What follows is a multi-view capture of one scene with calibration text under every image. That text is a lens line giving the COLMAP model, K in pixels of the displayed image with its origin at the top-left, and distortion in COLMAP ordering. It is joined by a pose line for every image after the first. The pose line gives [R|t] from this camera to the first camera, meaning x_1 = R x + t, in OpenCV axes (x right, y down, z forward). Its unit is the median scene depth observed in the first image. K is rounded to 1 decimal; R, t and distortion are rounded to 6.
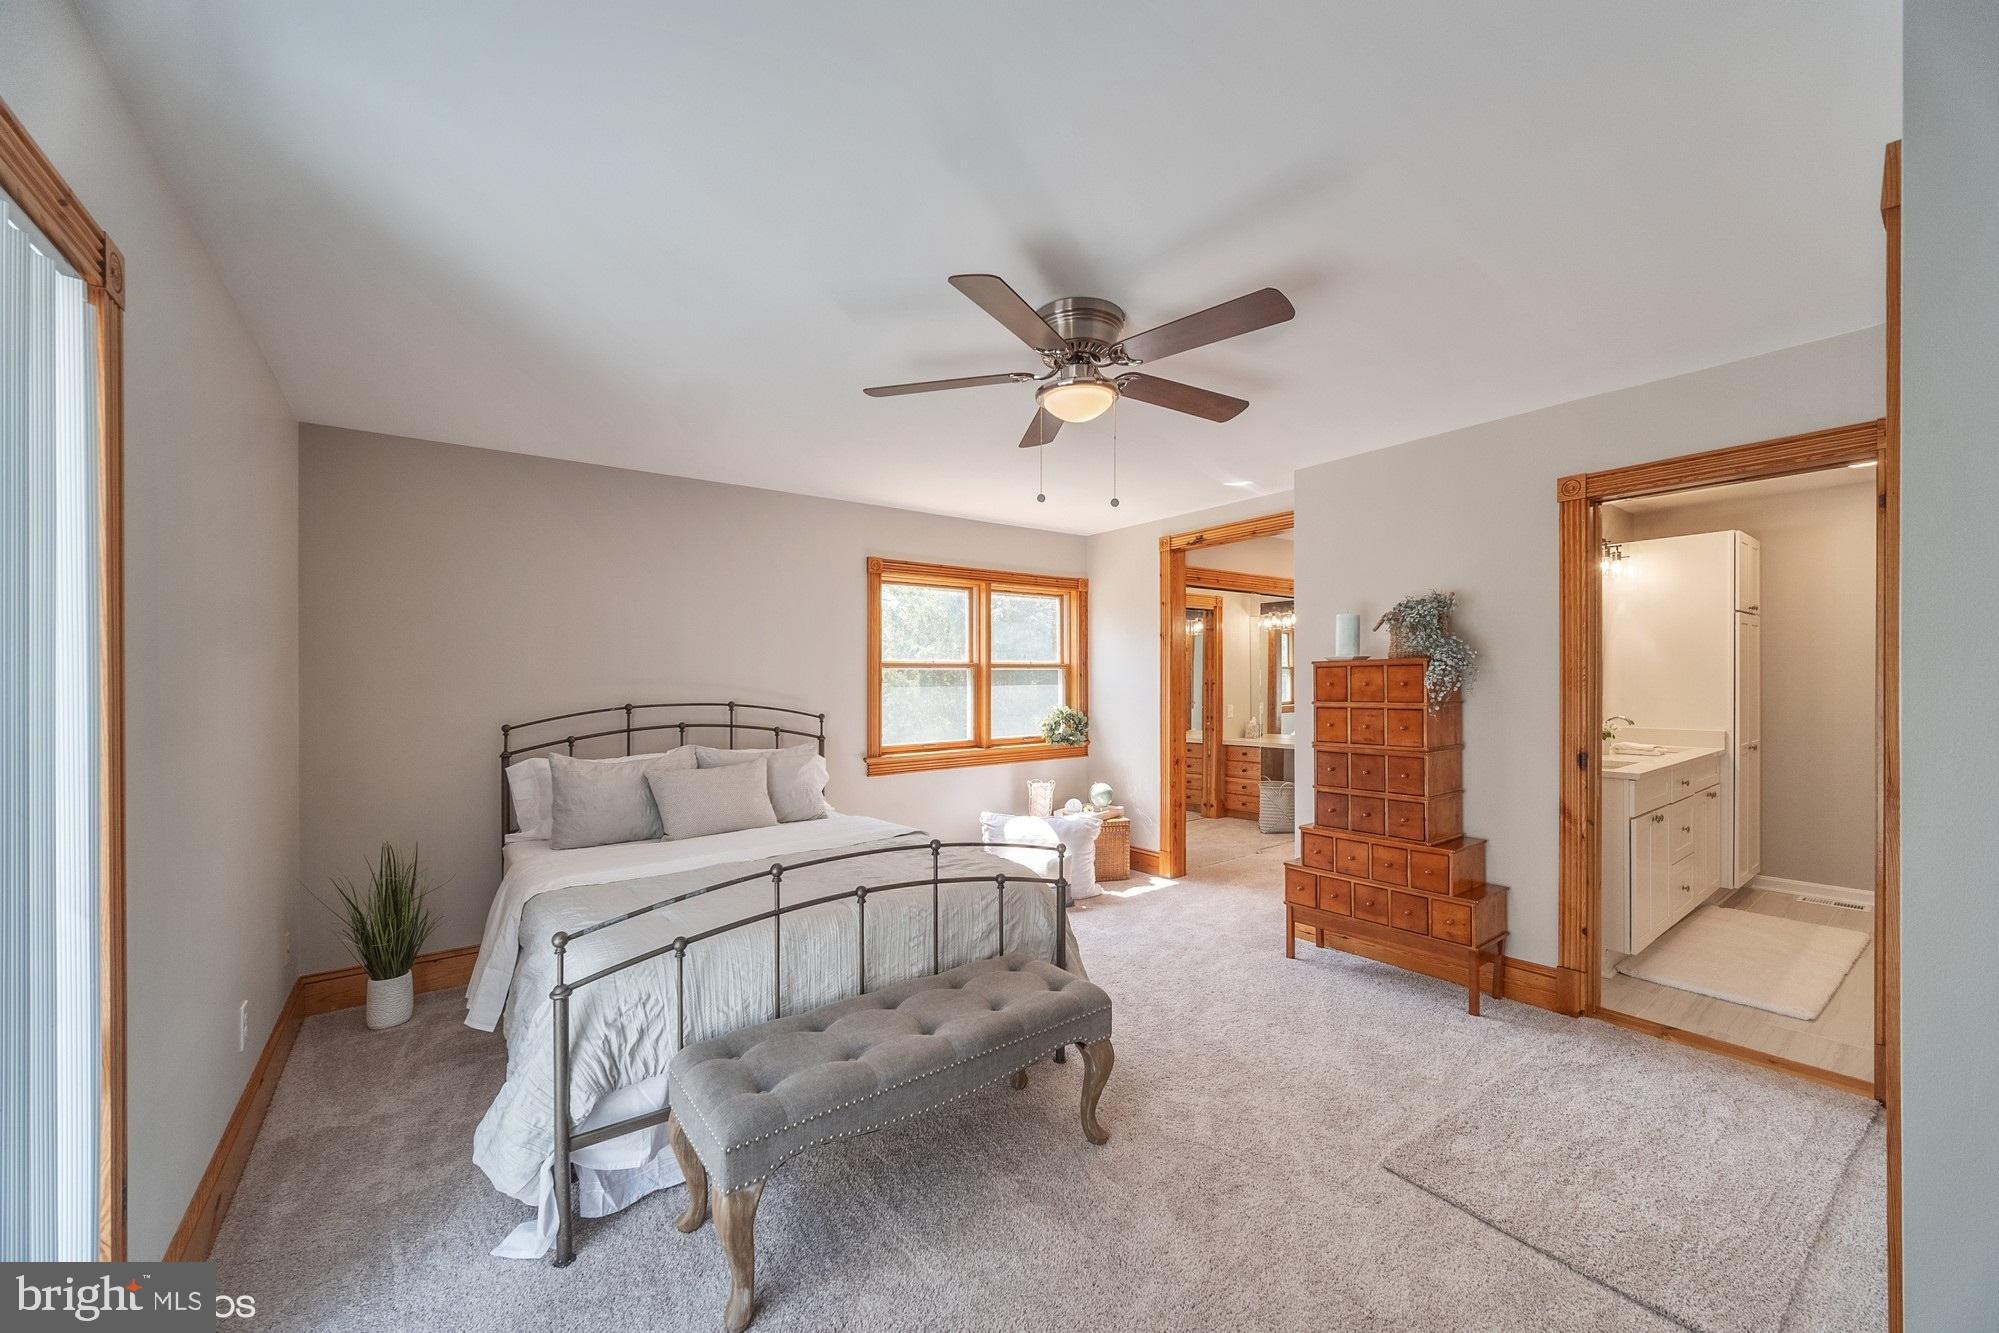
lens RADIAL K [[751.8, 0, 1007.0], [0, 751.8, 695.9], [0, 0, 1]] dist [0.000875, -0.000060]
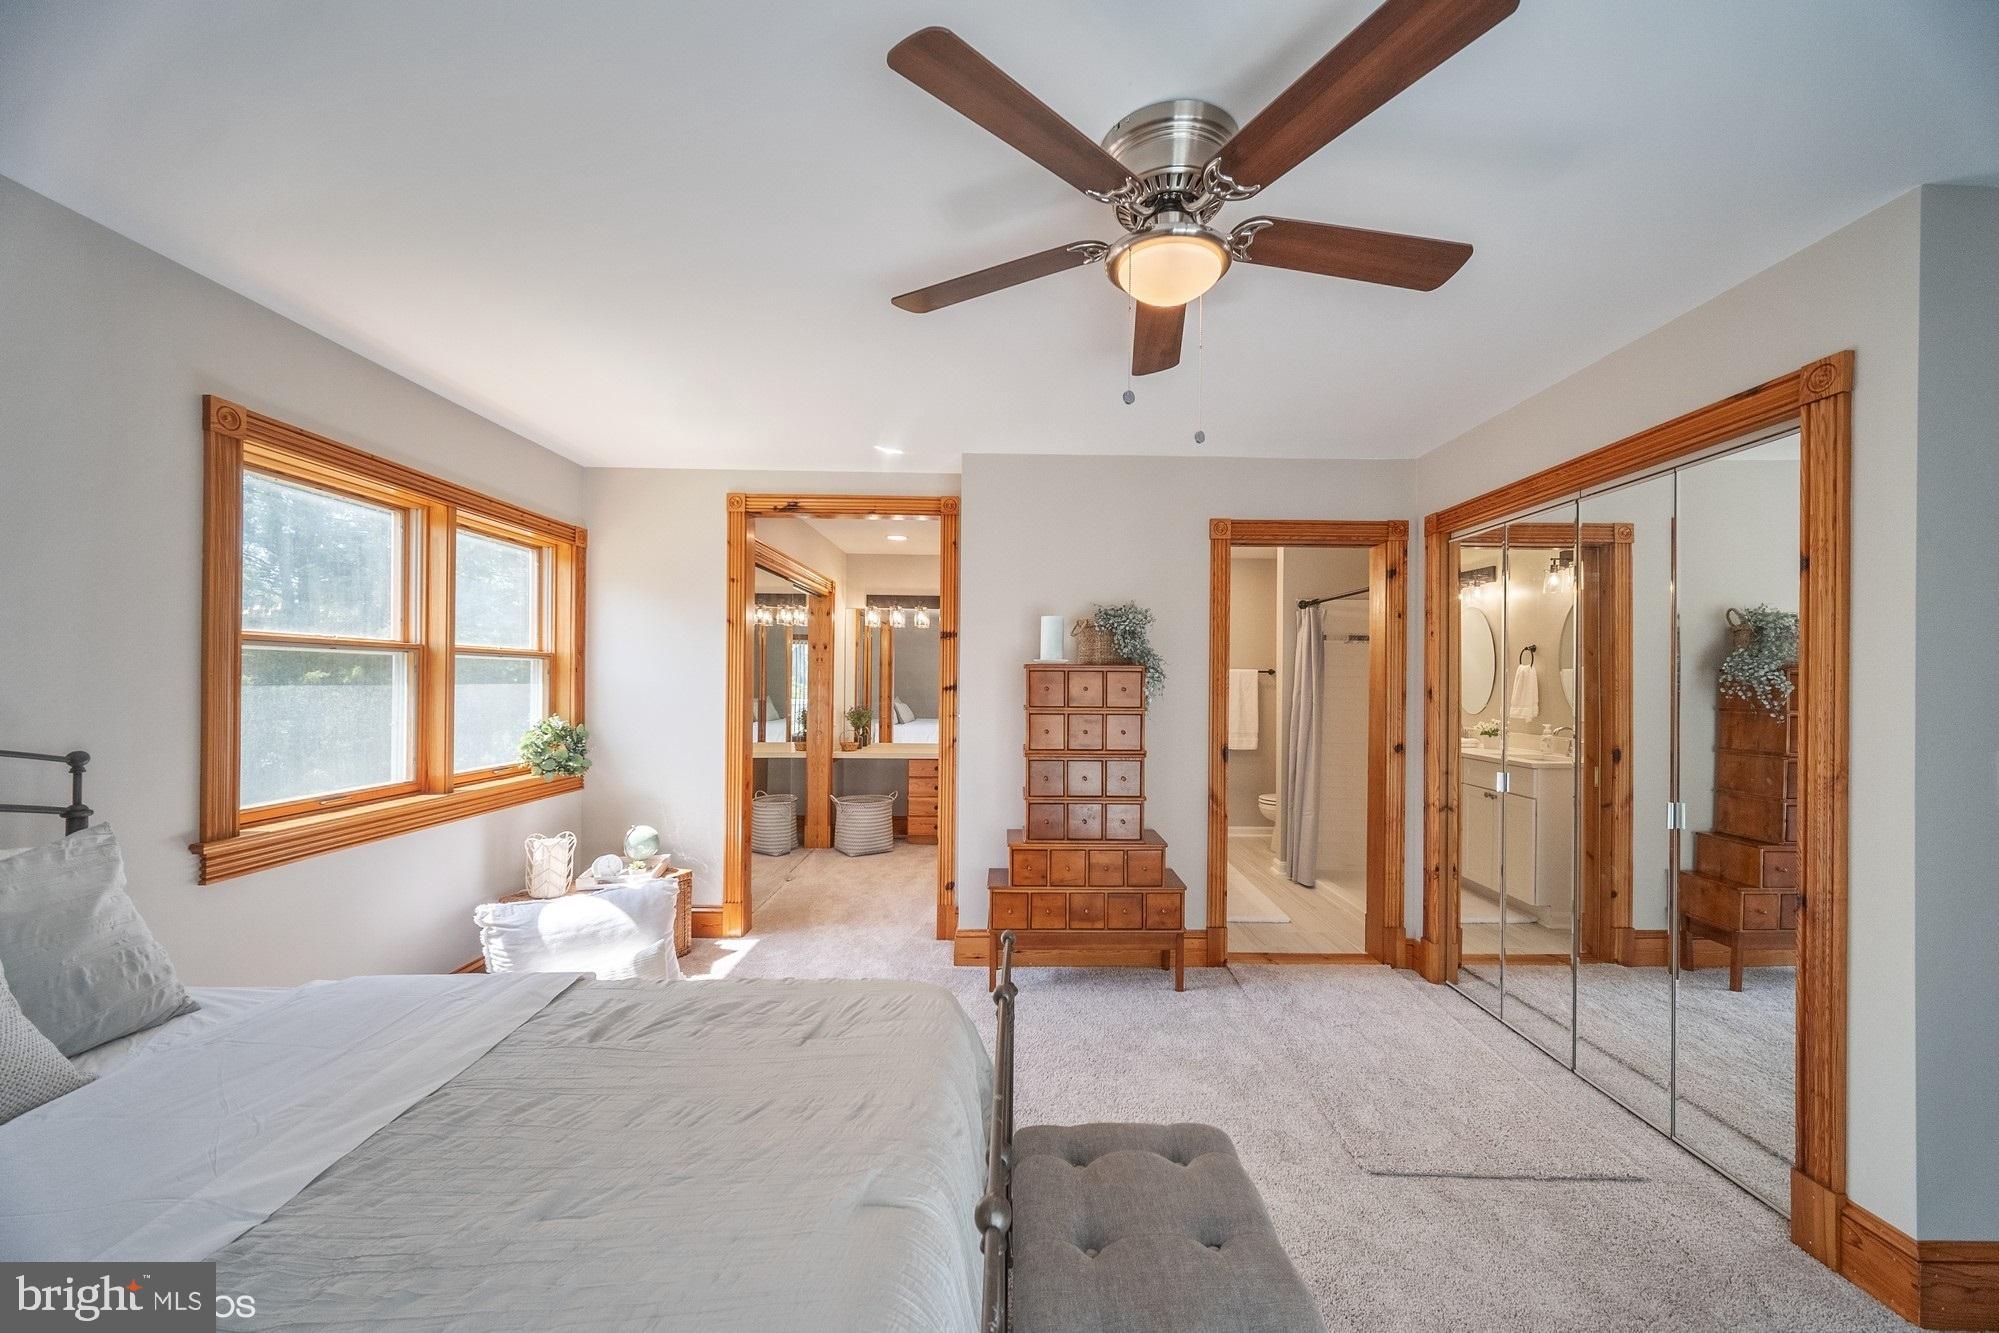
lens RADIAL K [[751.8, 0, 1007.0], [0, 751.8, 695.9], [0, 0, 1]] dist [0.000875, -0.000060]
pose [[0.595794, -0.002001, 0.803135, -0.237589], [0.000561, 0.999998, 0.002075, -0.005989], [-0.803137, -0.000785, 0.595794, 0.314466]]
